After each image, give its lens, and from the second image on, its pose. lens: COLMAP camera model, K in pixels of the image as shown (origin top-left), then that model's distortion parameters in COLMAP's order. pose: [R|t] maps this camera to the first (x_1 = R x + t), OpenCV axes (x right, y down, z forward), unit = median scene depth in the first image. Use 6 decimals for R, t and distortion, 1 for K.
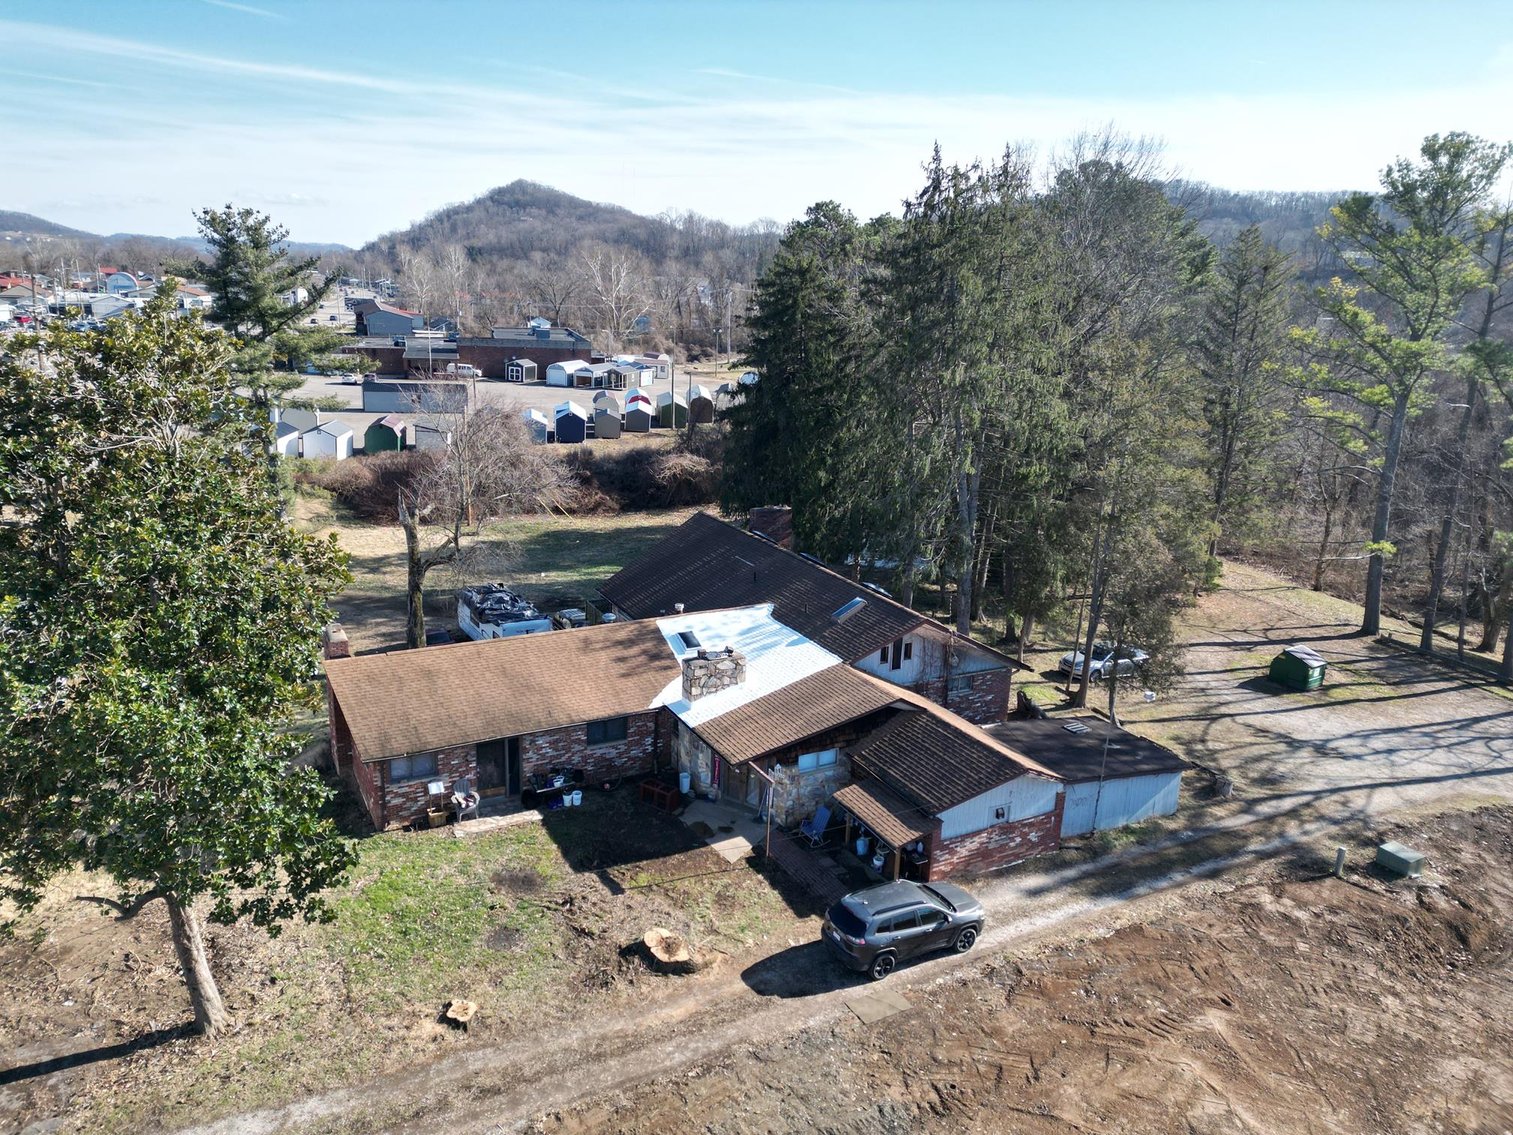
lens RADIAL K [[1058.9, 0, 758.0], [0, 1058.9, 566.1], [0, 0, 1]] dist [0.080616, -0.066122]
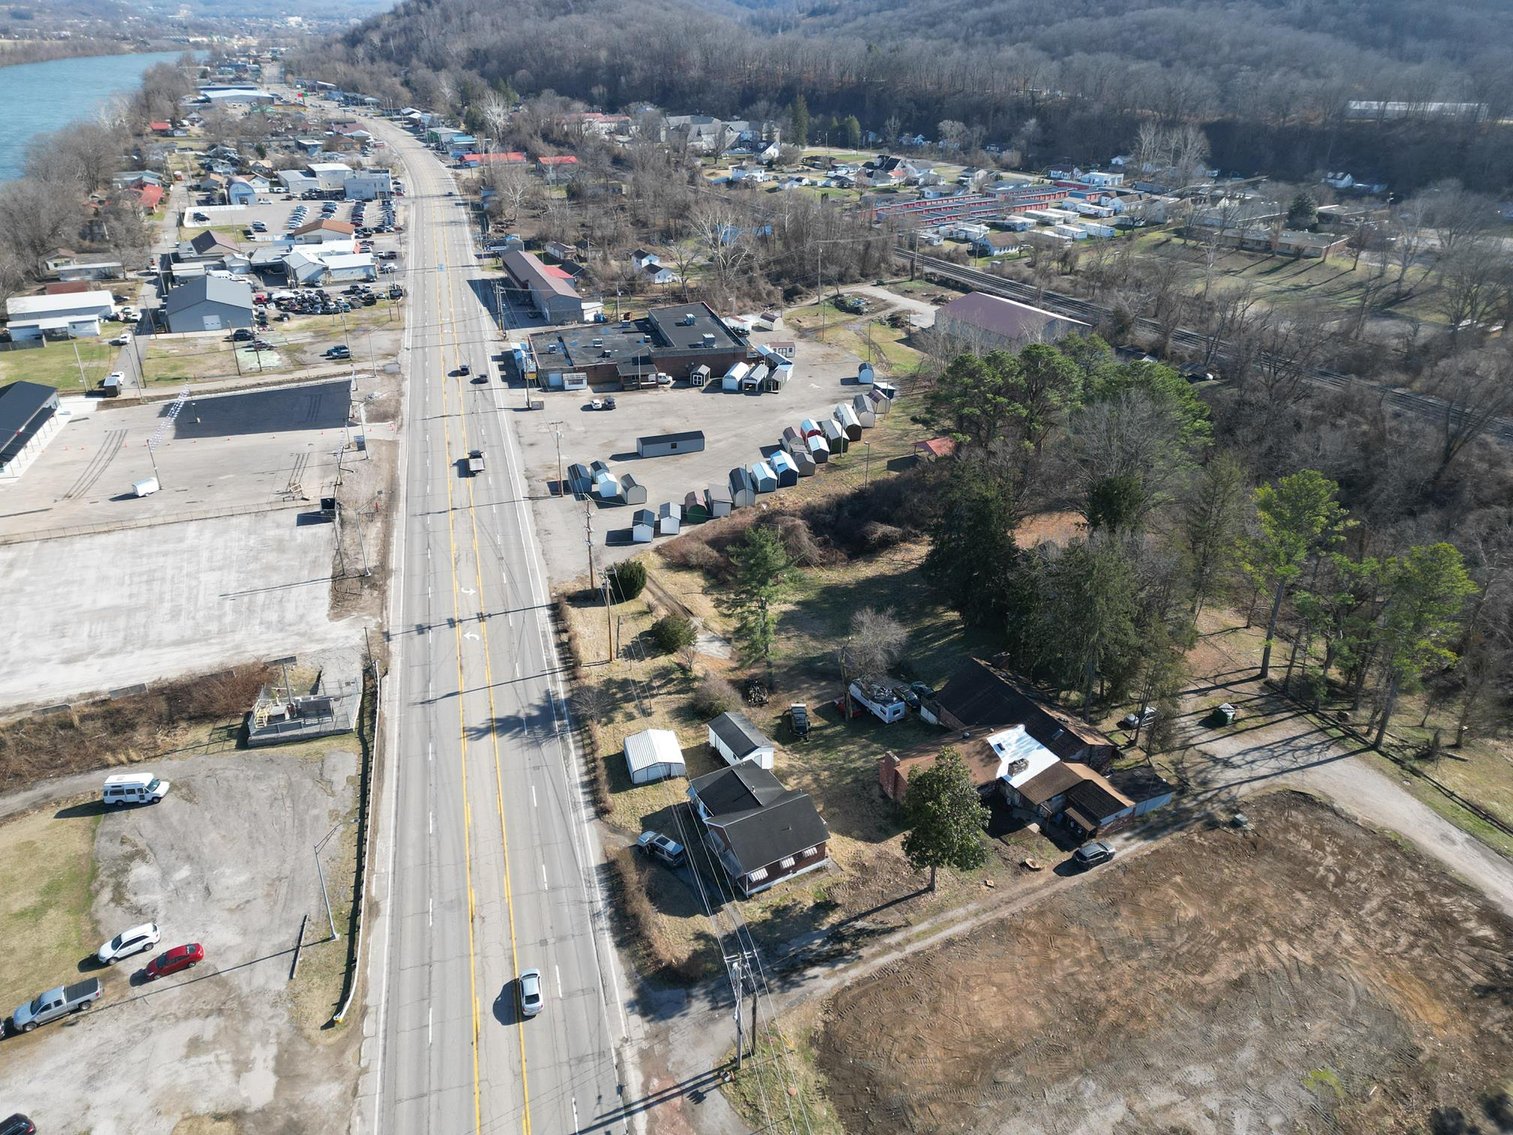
lens RADIAL K [[1058.9, 0, 763.5], [0, 1058.9, 569.1], [0, 0, 1]] dist [0.080616, -0.066122]
pose [[0.999546, -0.030007, 0.002856, -0.742888], [0.028753, 0.977605, 0.208477, -1.078661], [-0.009048, -0.208300, 0.978023, -1.802122]]
